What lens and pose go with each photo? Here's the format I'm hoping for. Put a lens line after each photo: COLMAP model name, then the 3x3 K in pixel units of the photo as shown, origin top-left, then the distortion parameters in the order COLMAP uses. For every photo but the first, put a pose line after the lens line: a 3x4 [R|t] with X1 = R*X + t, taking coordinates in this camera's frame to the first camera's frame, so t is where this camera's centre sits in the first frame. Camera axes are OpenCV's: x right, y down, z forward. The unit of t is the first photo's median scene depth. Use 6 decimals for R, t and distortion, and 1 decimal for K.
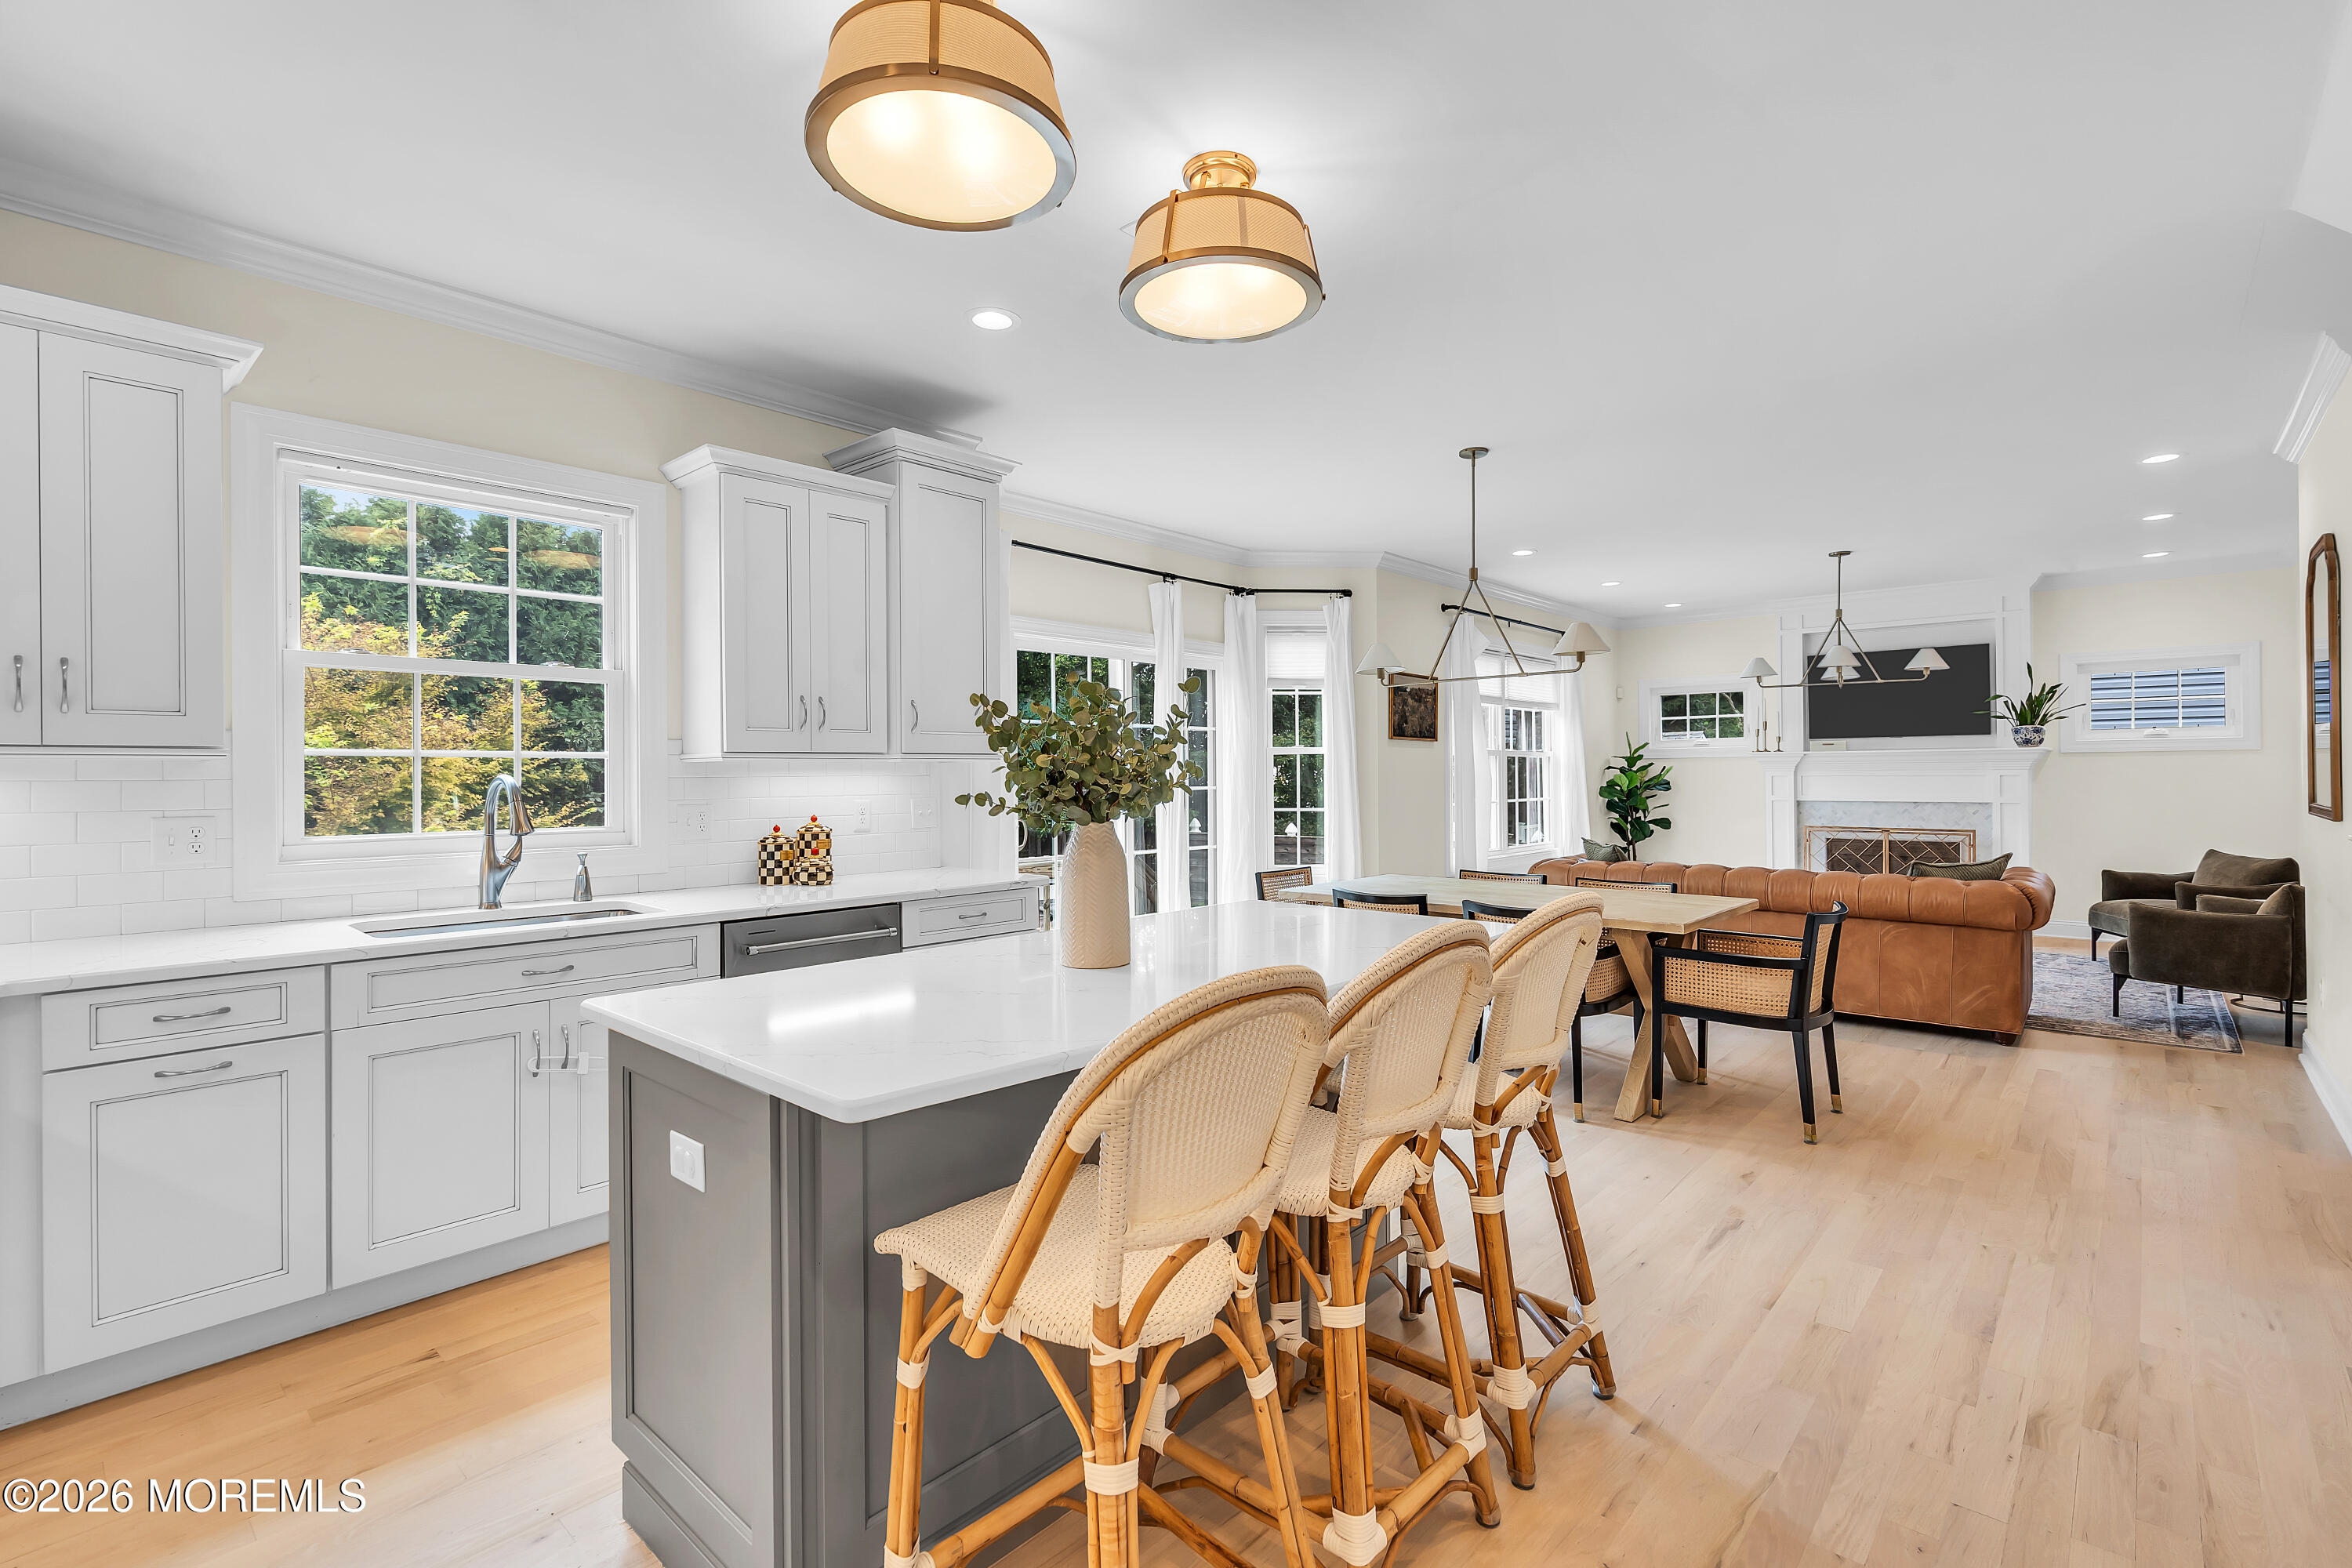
lens RADIAL K [[1071.1, 0, 1178.7], [0, 1071.1, 774.3], [0, 0, 1]] dist [-0.004549, 0.002221]
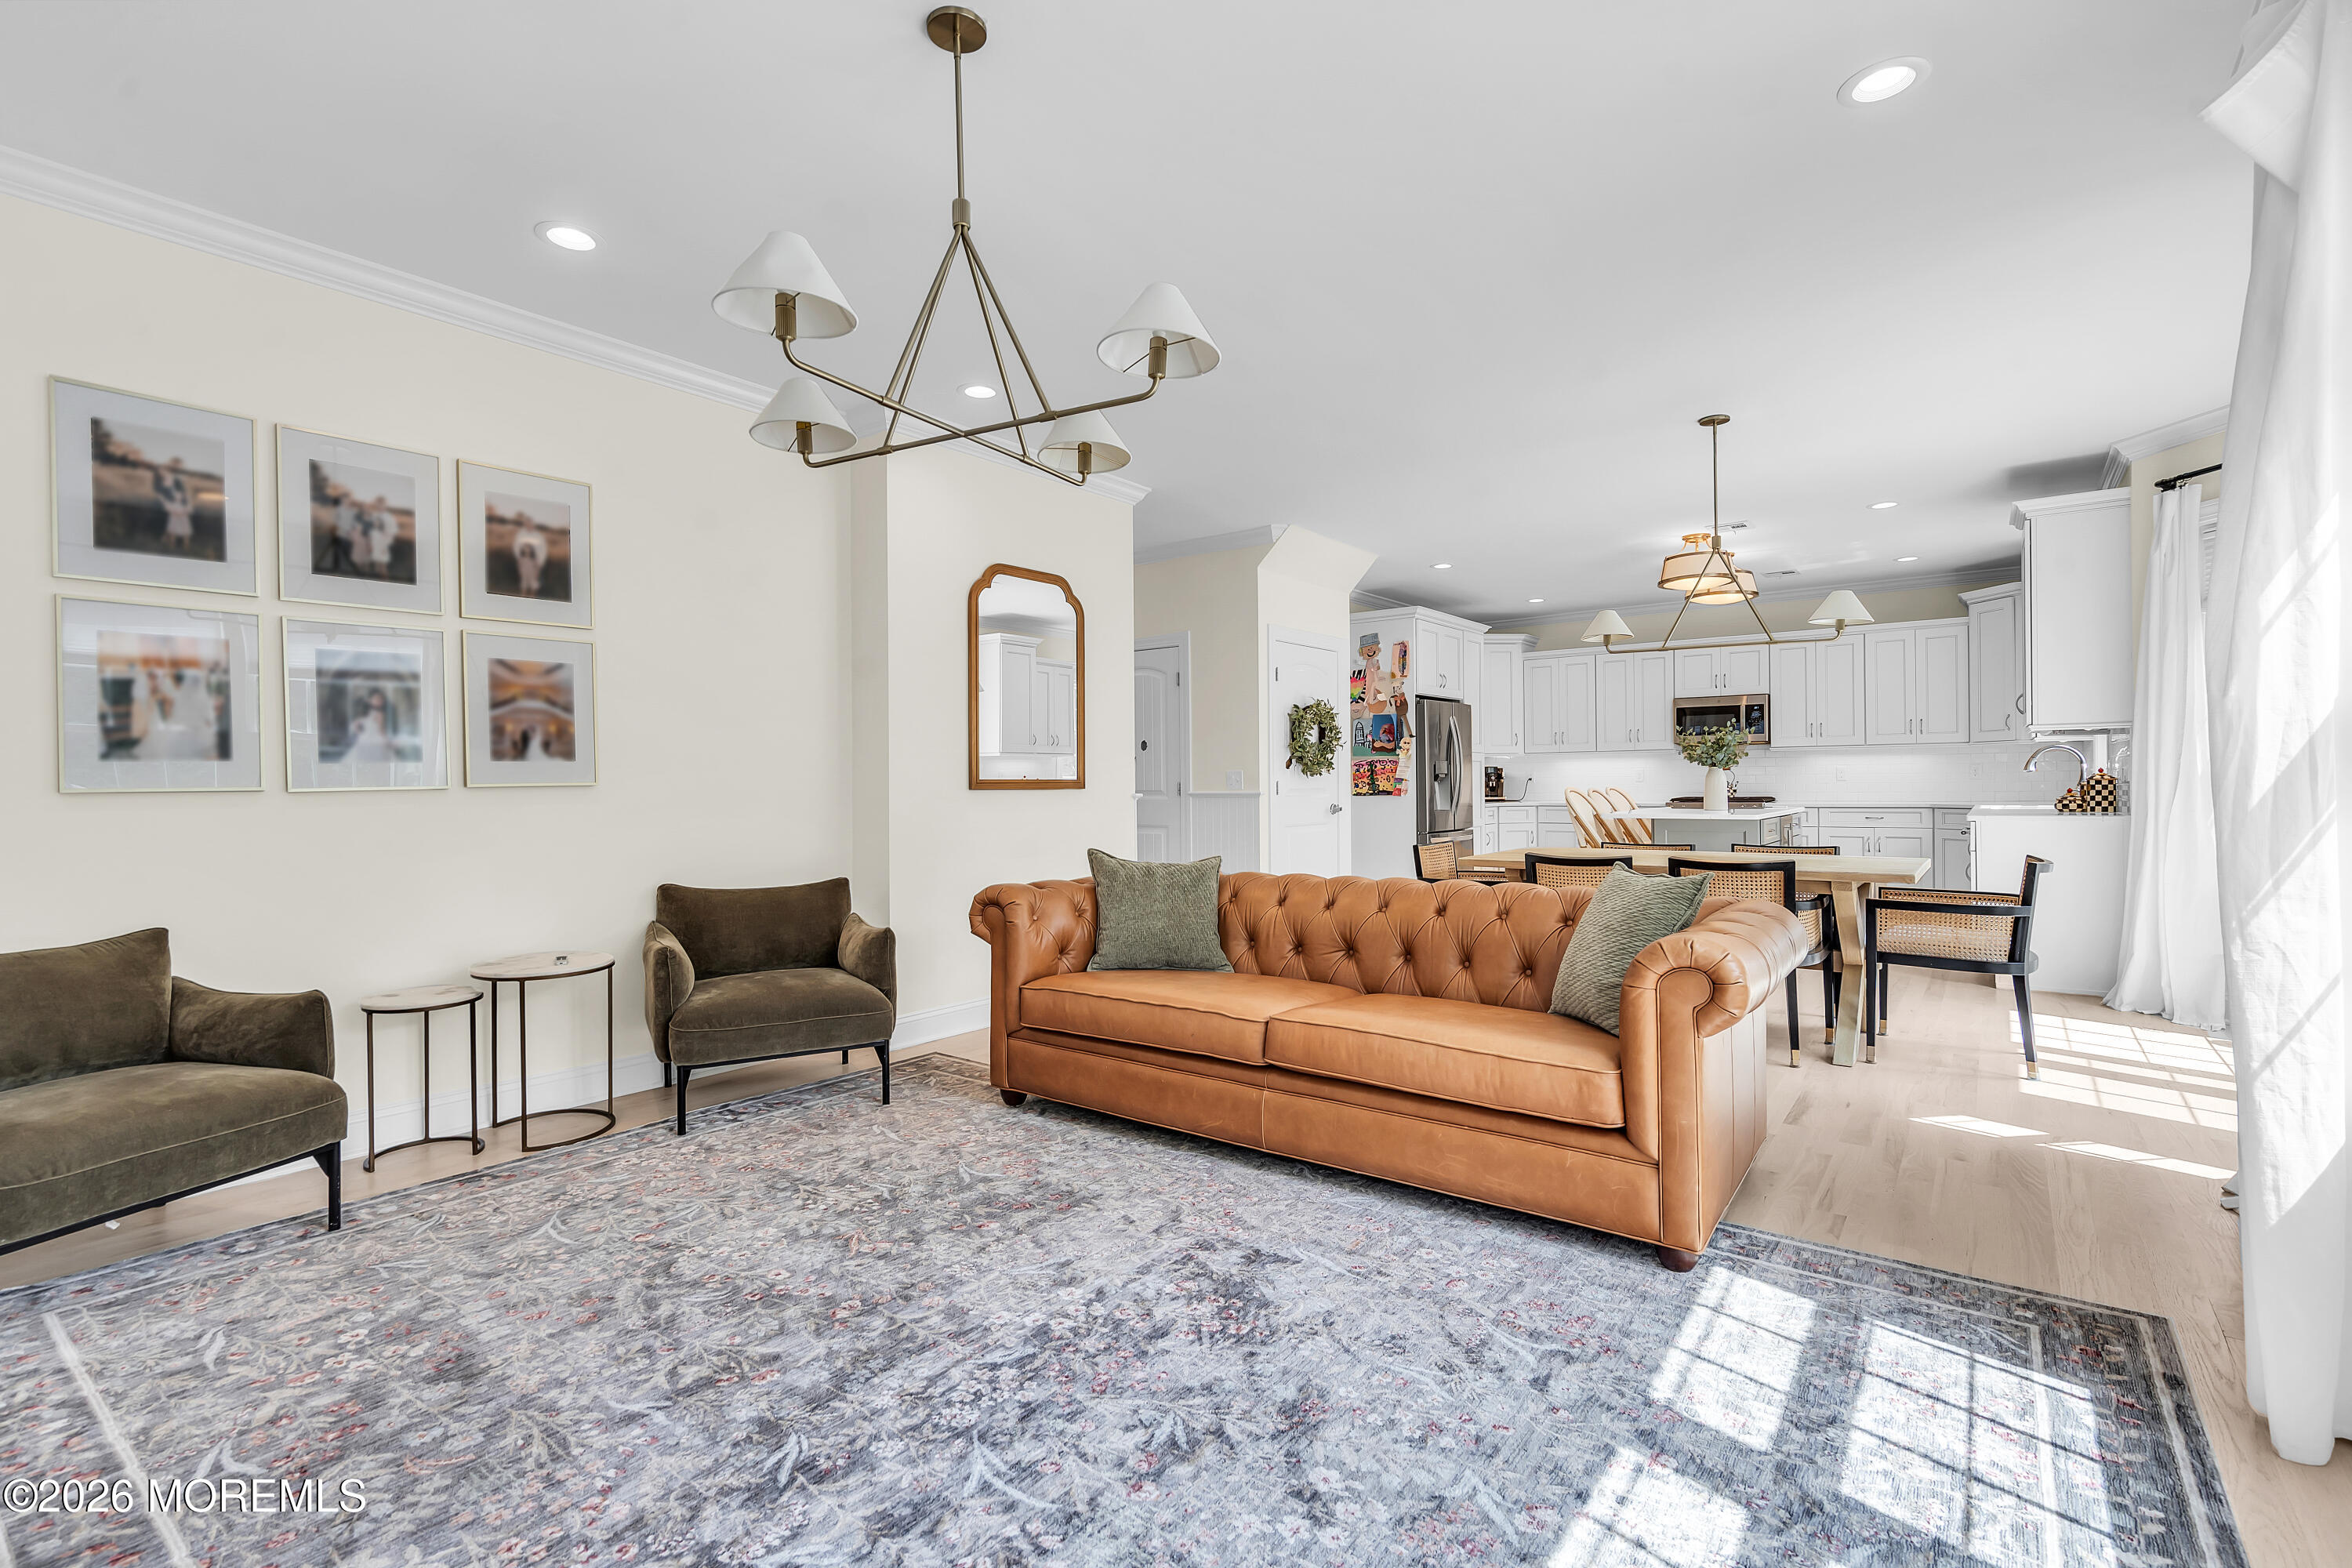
lens RADIAL K [[1071.1, 0, 1184.7], [0, 1071.1, 780.4], [0, 0, 1]] dist [-0.004549, 0.002221]
pose [[-0.996756, 0.016468, -0.078779, 0.544488], [0.016593, 0.999862, -0.000934, 0.018622], [0.078753, -0.002239, -0.996892, 1.246493]]
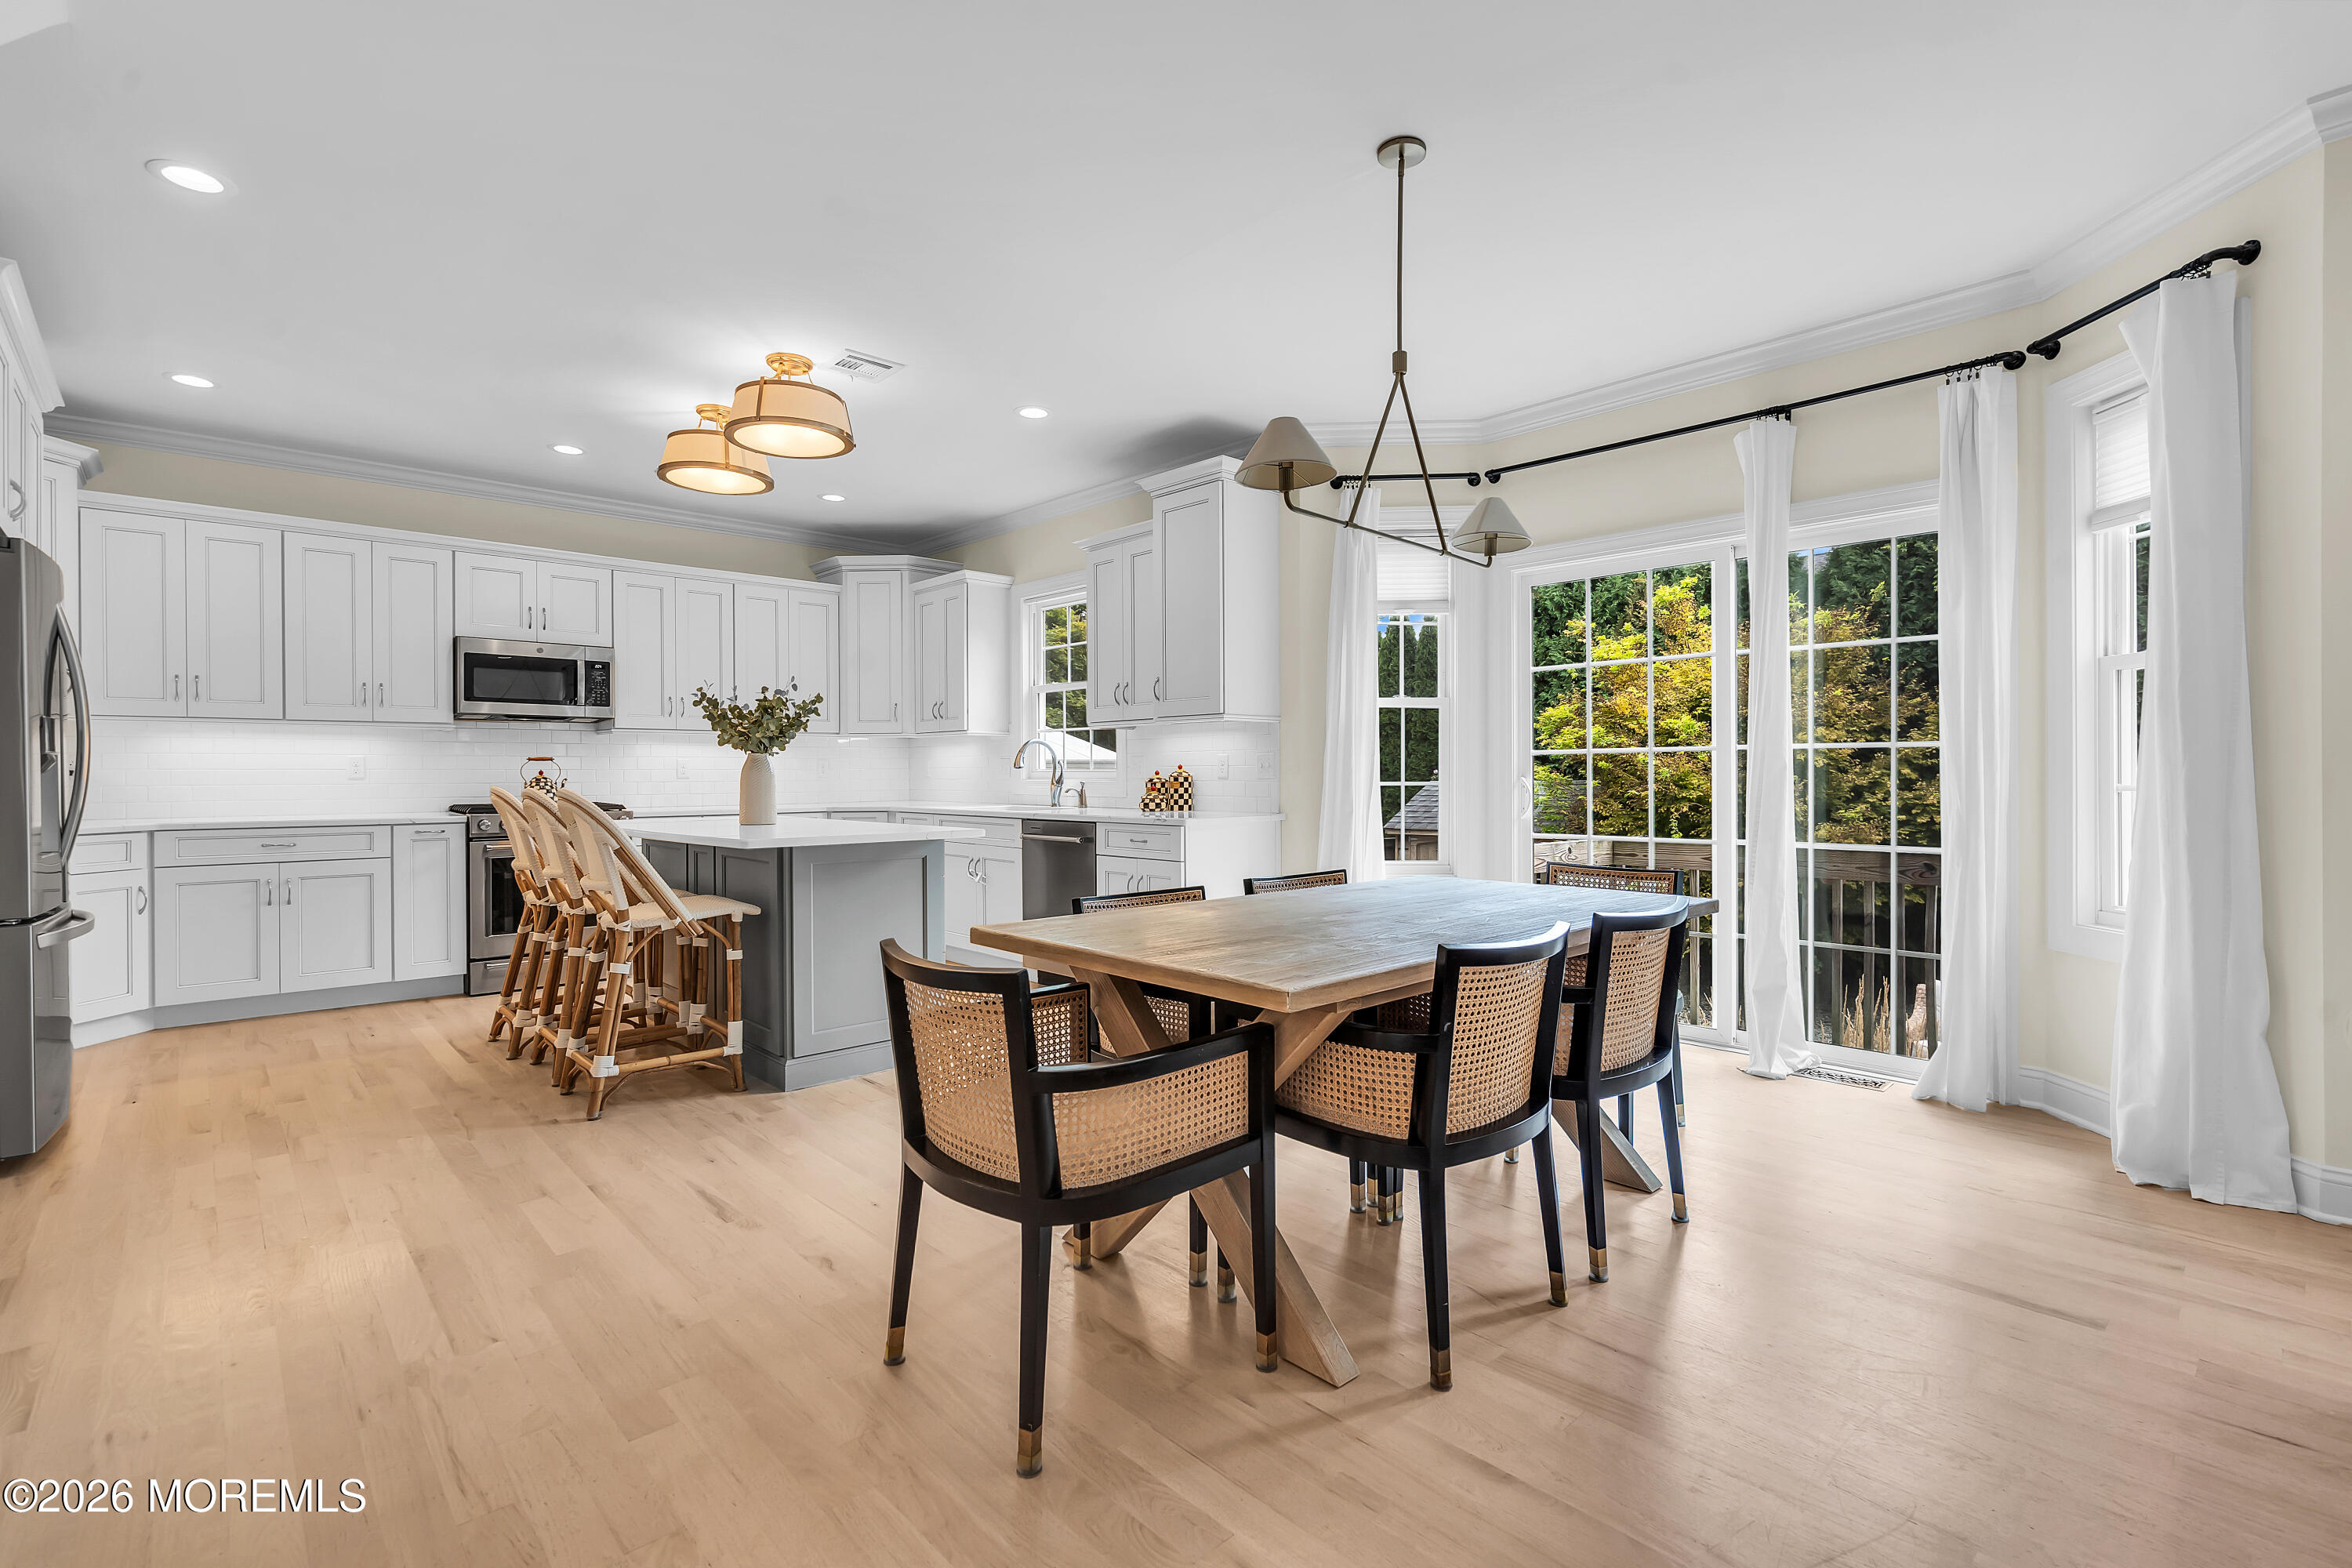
lens RADIAL K [[1071.1, 0, 1177.7], [0, 1071.1, 777.8], [0, 0, 1]] dist [-0.004549, 0.002221]
pose [[-0.092295, 0.010636, -0.995675, 0.553725], [0.001436, 0.999943, 0.010548, 0.021252], [0.995731, -0.000456, -0.092305, 0.592361]]
